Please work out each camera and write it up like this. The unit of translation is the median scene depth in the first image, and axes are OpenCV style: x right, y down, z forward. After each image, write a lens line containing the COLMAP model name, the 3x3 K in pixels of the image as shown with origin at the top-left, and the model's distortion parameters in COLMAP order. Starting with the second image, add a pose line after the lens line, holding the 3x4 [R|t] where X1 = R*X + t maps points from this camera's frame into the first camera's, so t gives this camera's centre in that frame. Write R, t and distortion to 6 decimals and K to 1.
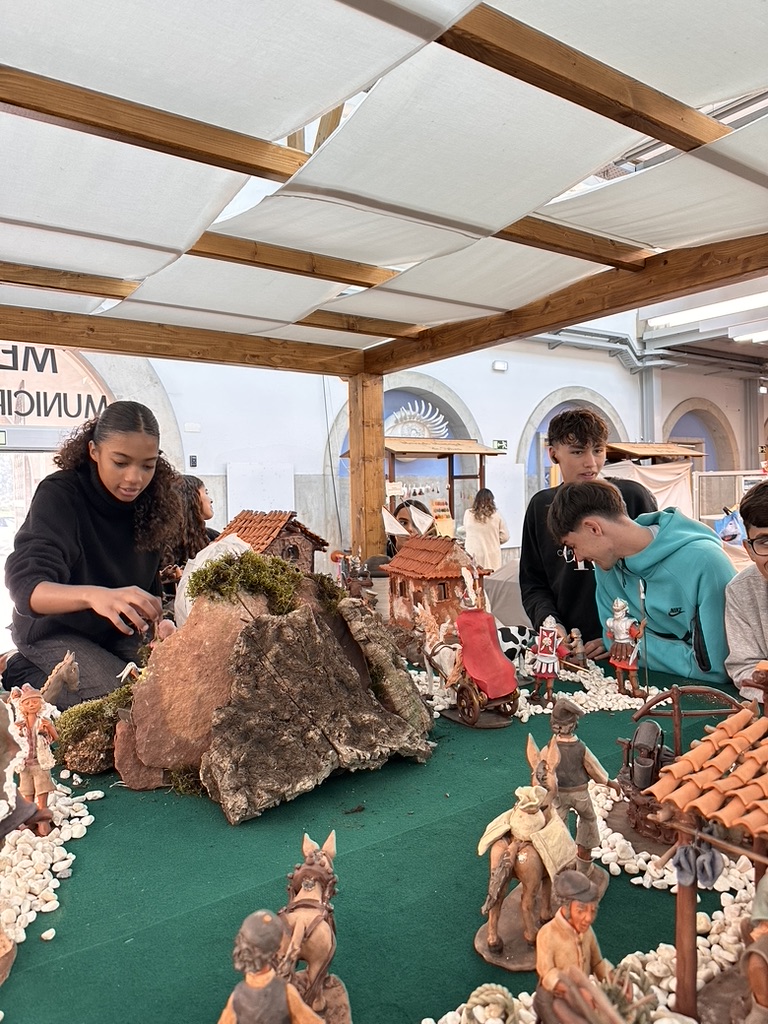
lens RADIAL K [[715.2, 0, 384.0], [0, 715.2, 512.0], [0, 0, 1]] dist [0.109824, -0.191023]
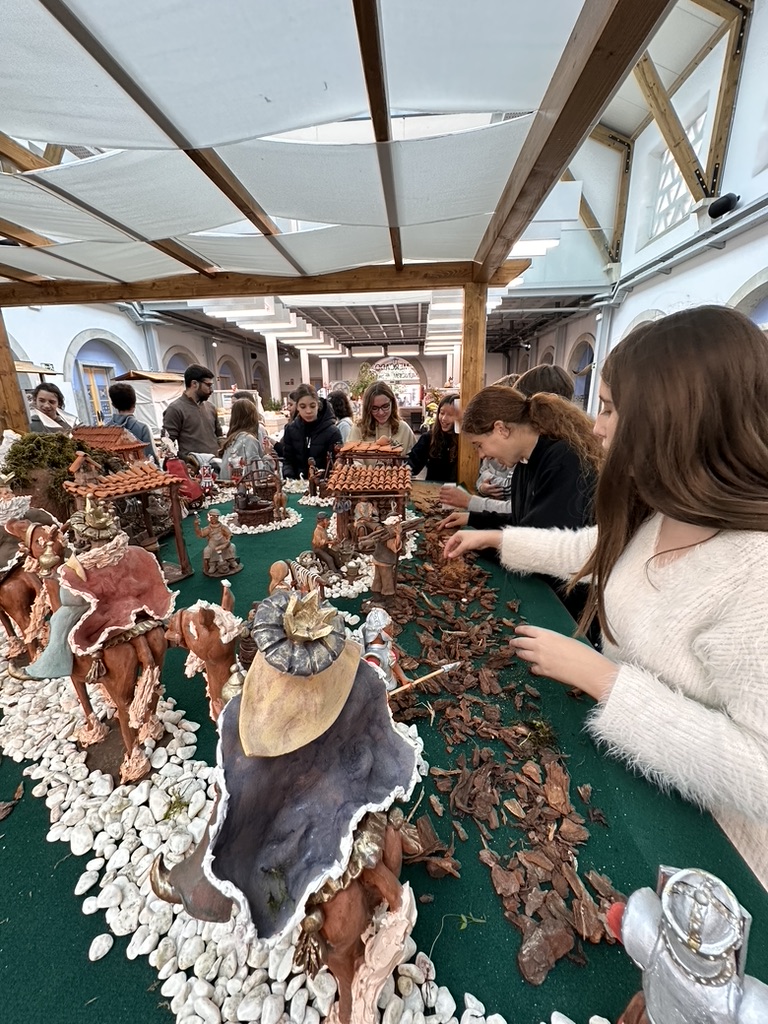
lens RADIAL K [[416.8, 0, 384.0], [0, 416.8, 512.0], [0, 0, 1]] dist [0.000468, 0.000119]
pose [[0.634191, -0.197371, 0.747561, -0.236837], [0.026601, 0.971866, 0.234026, 0.018022], [-0.772719, -0.128531, 0.621599, -0.091389]]
